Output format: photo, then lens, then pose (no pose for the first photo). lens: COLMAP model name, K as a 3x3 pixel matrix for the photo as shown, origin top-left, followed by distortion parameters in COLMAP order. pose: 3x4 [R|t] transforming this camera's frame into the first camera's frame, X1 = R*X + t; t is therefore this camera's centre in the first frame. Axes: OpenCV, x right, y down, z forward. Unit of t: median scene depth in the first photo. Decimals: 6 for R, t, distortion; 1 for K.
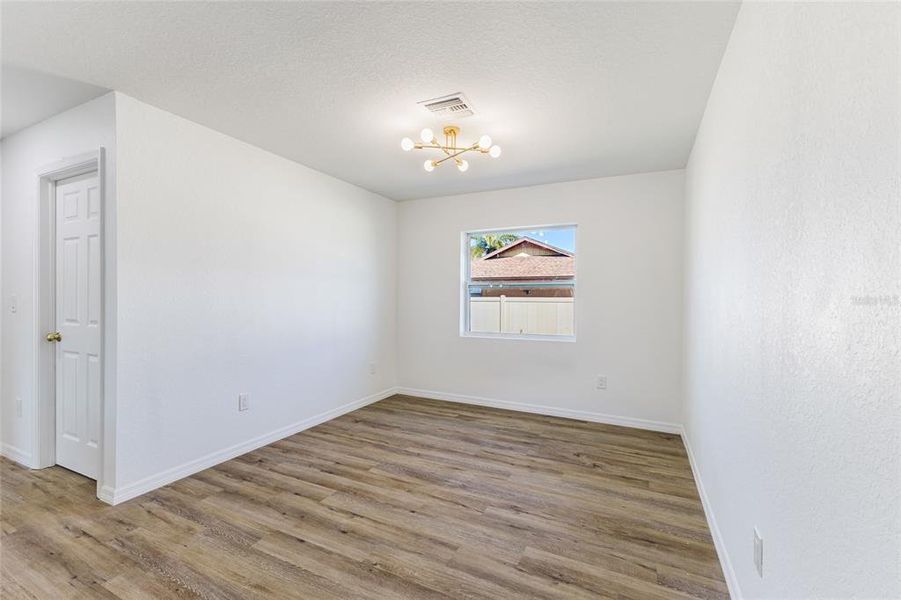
lens RADIAL K [[385.8, 0, 459.9], [0, 385.8, 296.9], [0, 0, 1]] dist [0.010376, -0.002041]
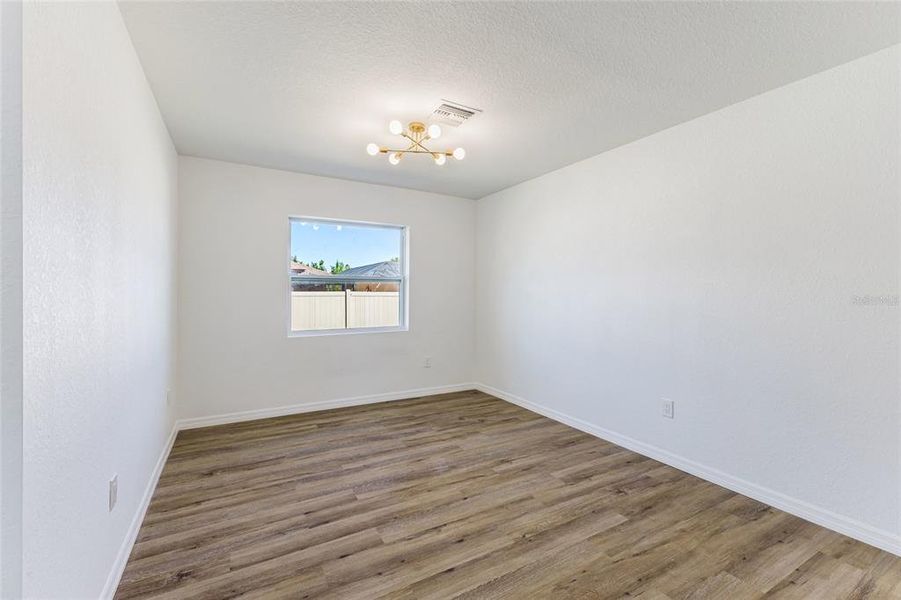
lens RADIAL K [[385.8, 0, 449.0], [0, 385.8, 286.6], [0, 0, 1]] dist [0.010376, -0.002041]
pose [[0.568797, 0.009187, 0.822427, -0.782474], [-0.001706, 0.999949, -0.009991, -0.002522], [-0.822476, 0.004280, 0.568783, 0.344655]]
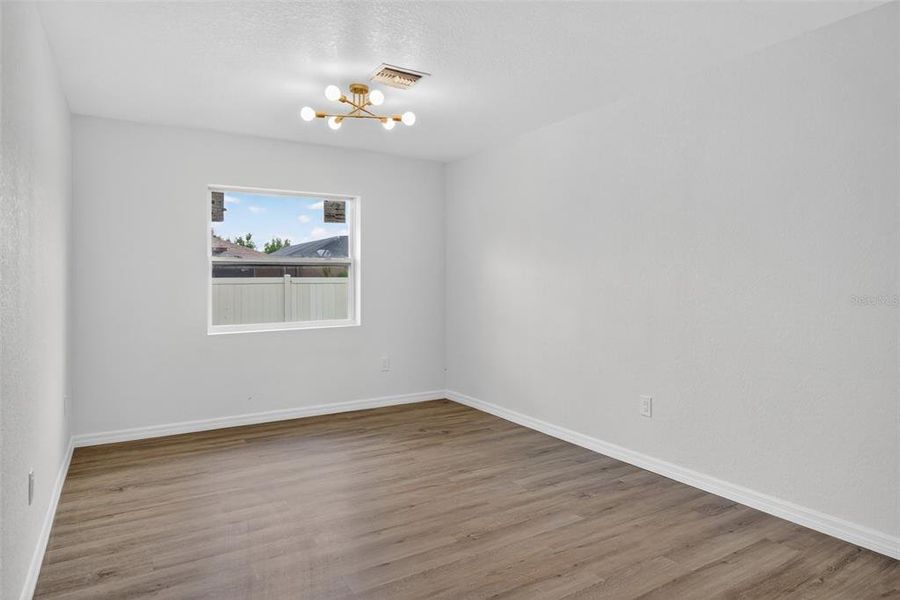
lens RADIAL K [[543.0, 0, 464.1], [0, 543.0, 272.8], [0, 0, 1]] dist [-0.007023, -0.002404]
pose [[0.523888, 0.002289, 0.851784, -0.916112], [0.002740, 0.999987, -0.004372, -0.003378], [-0.851783, 0.004625, 0.523875, 0.156523]]
